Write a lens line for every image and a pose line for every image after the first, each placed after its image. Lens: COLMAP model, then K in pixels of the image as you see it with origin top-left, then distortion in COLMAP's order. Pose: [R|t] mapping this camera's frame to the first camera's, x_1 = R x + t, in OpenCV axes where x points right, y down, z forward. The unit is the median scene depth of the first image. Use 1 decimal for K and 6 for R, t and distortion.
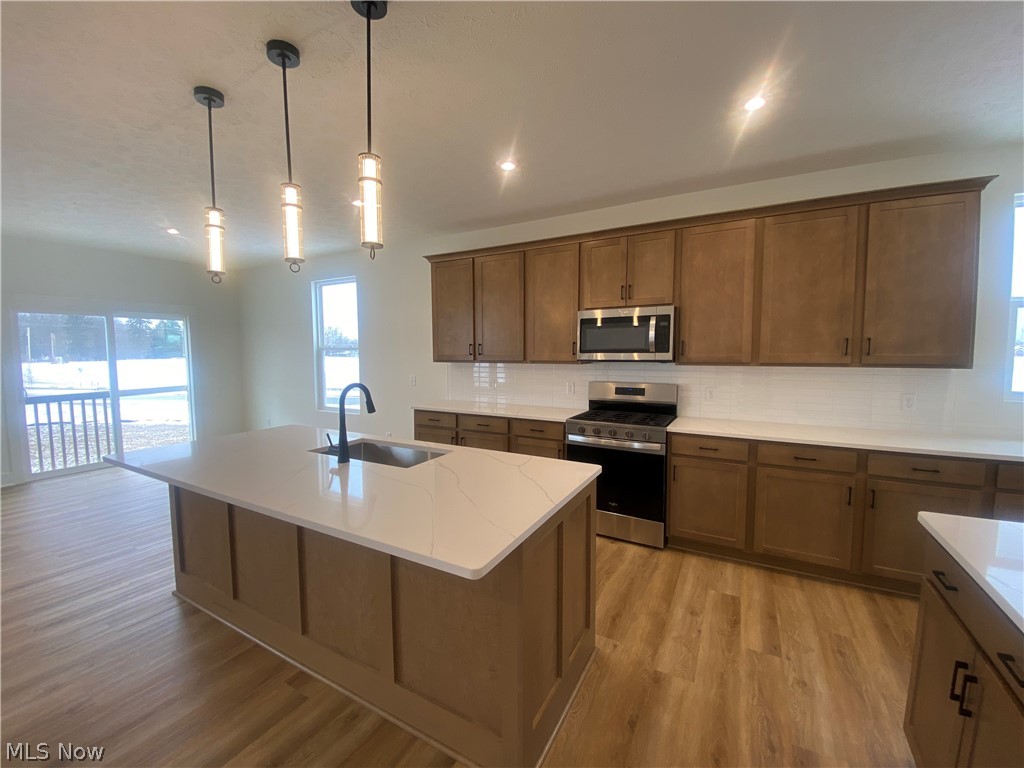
lens RADIAL K [[413.0, 0, 510.6], [0, 413.0, 382.7], [0, 0, 1]] dist [0.031298, -0.025954]
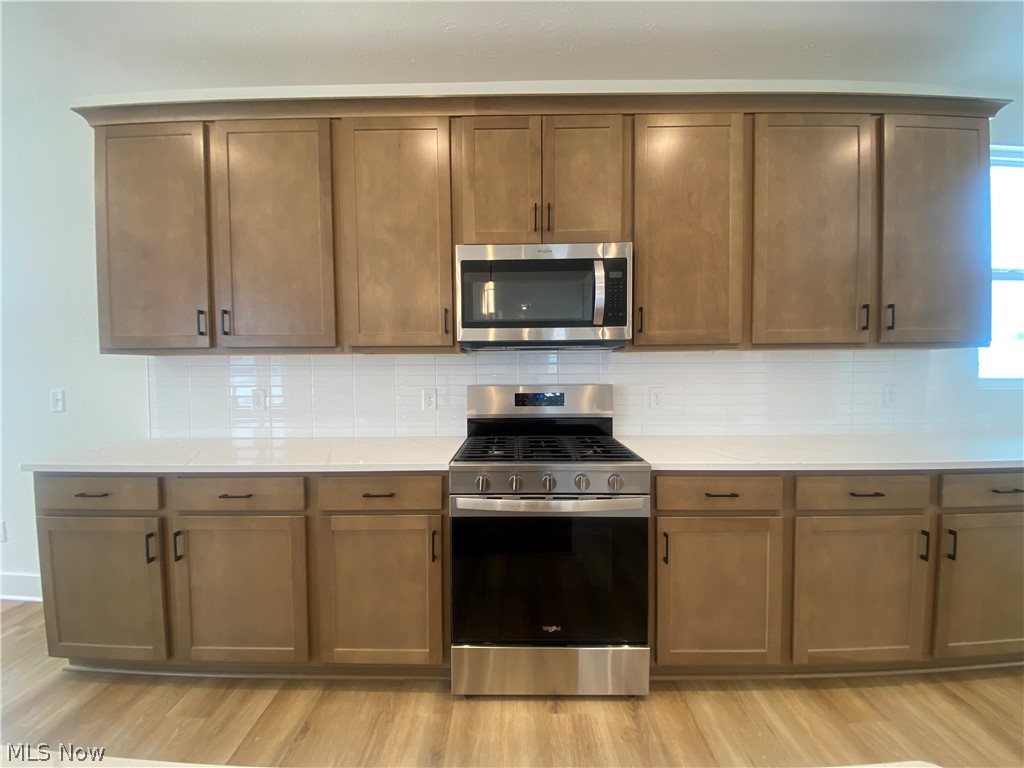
lens RADIAL K [[413.0, 0, 510.6], [0, 413.0, 382.7], [0, 0, 1]] dist [0.031298, -0.025954]
pose [[0.878597, -0.023468, 0.476986, -0.024191], [0.041006, 0.998810, -0.026390, 0.011496], [-0.475799, 0.042746, 0.878515, 0.551702]]
